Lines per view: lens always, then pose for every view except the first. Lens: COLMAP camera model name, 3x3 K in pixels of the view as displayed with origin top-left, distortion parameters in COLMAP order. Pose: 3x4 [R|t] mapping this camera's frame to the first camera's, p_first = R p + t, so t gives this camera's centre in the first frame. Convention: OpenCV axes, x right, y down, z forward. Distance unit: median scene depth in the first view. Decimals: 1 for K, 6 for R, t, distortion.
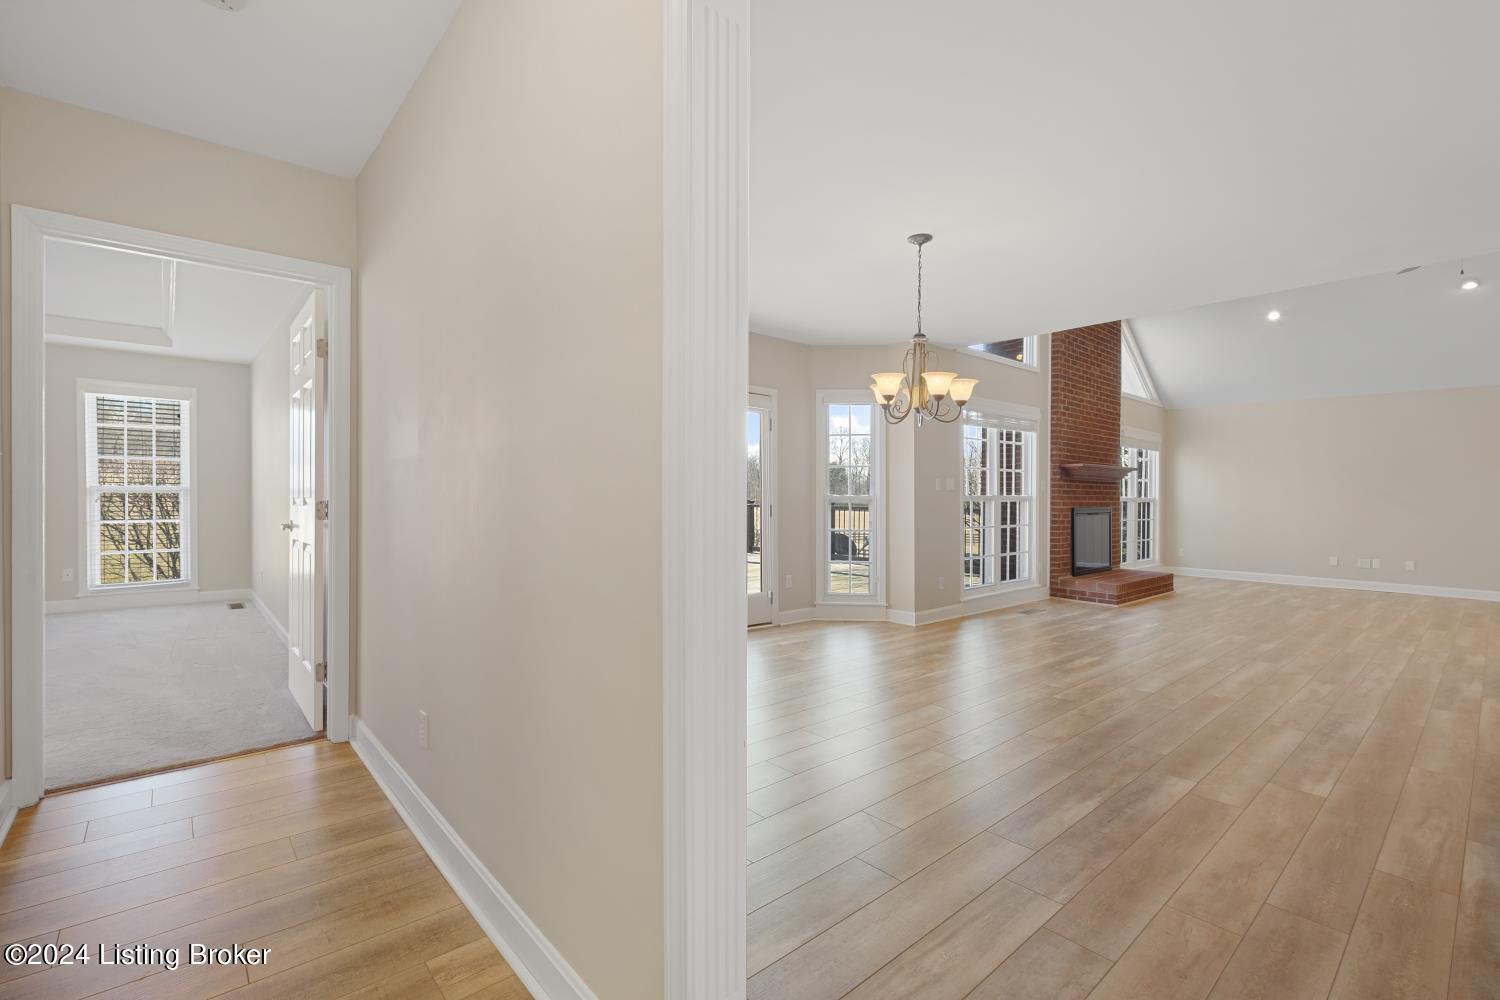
lens RADIAL K [[670.4, 0, 740.1], [0, 670.4, 505.1], [0, 0, 1]] dist [-0.007820, 0.001078]
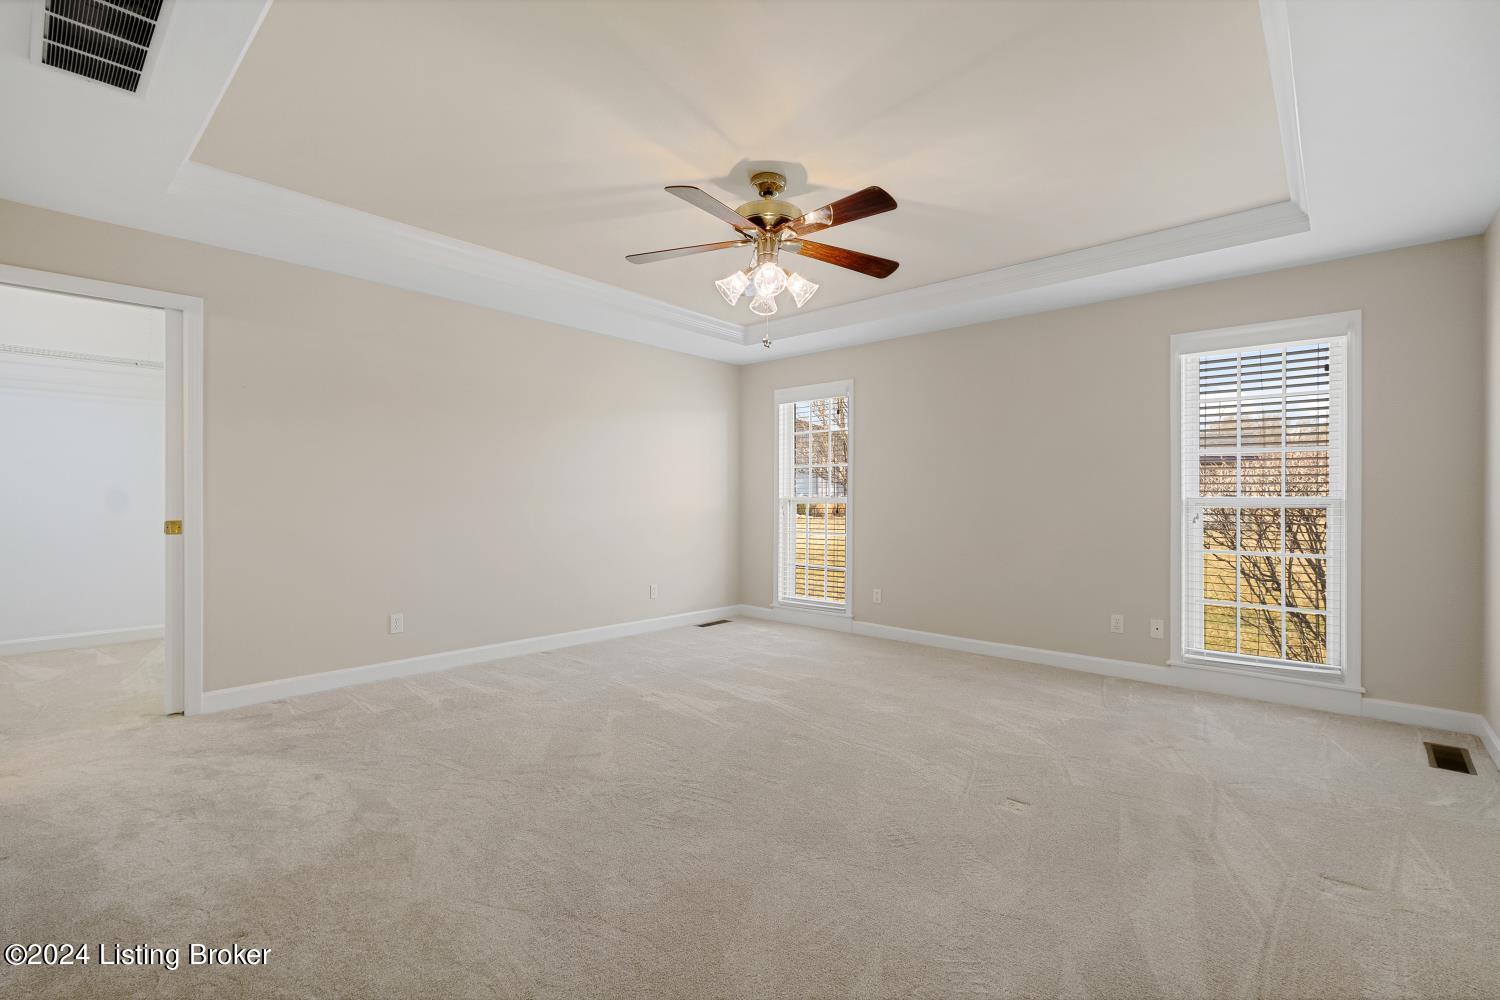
lens RADIAL K [[670.4, 0, 741.1], [0, 670.4, 497.9], [0, 0, 1]] dist [-0.007820, 0.001078]
pose [[0.121931, 0.007675, -0.992509, -0.363784], [-0.002069, 0.999970, 0.007479, -0.030805], [0.992536, 0.001141, 0.121943, 0.465347]]
